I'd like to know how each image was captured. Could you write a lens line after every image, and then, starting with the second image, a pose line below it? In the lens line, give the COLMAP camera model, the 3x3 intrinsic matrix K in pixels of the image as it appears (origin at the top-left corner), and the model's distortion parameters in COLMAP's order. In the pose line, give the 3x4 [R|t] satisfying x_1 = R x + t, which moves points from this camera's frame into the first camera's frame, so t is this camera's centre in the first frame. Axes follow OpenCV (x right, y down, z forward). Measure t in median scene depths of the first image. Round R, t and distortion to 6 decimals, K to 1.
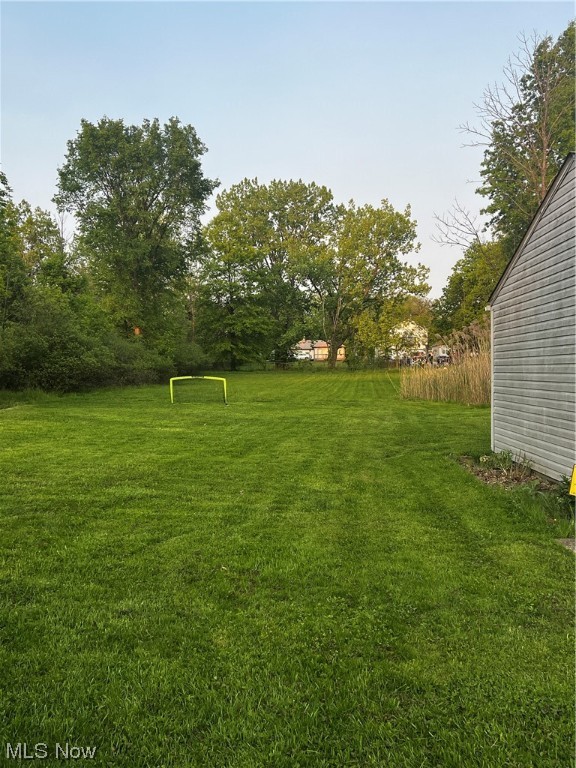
lens RADIAL K [[748.7, 0, 284.6], [0, 748.7, 380.8], [0, 0, 1]] dist [0.116911, 0.000000]
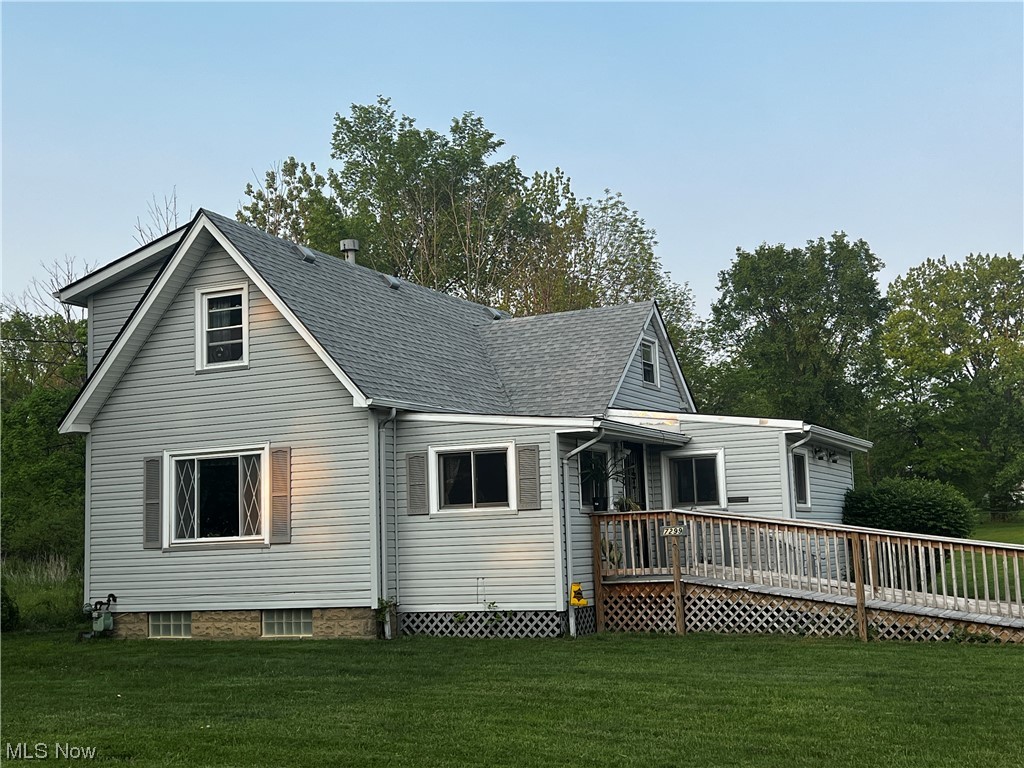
lens RADIAL K [[1304.6, 0, 509.0], [0, 1304.6, 389.1], [0, 0, 1]] dist [0.052517, 0.000000]
pose [[0.932942, -0.068973, -0.353359, 0.009848], [0.026101, 0.991852, -0.124690, 0.003386], [0.359080, 0.107105, 0.927141, -0.315223]]
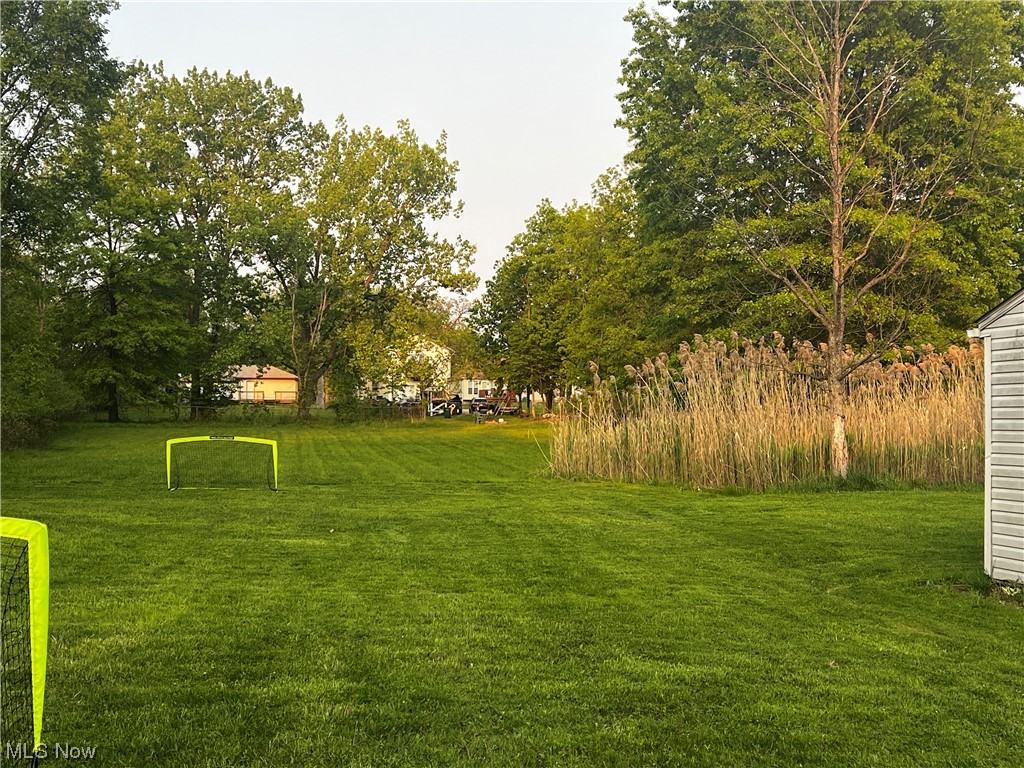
lens RADIAL K [[1356.2, 0, 515.3], [0, 1356.2, 391.8], [0, 0, 1]] dist [0.059392, 0.000000]
pose [[0.962846, 0.017589, 0.269477, -0.055527], [-0.007921, 0.999287, -0.036923, -0.001077], [-0.269934, 0.033417, 0.962299, 0.007491]]
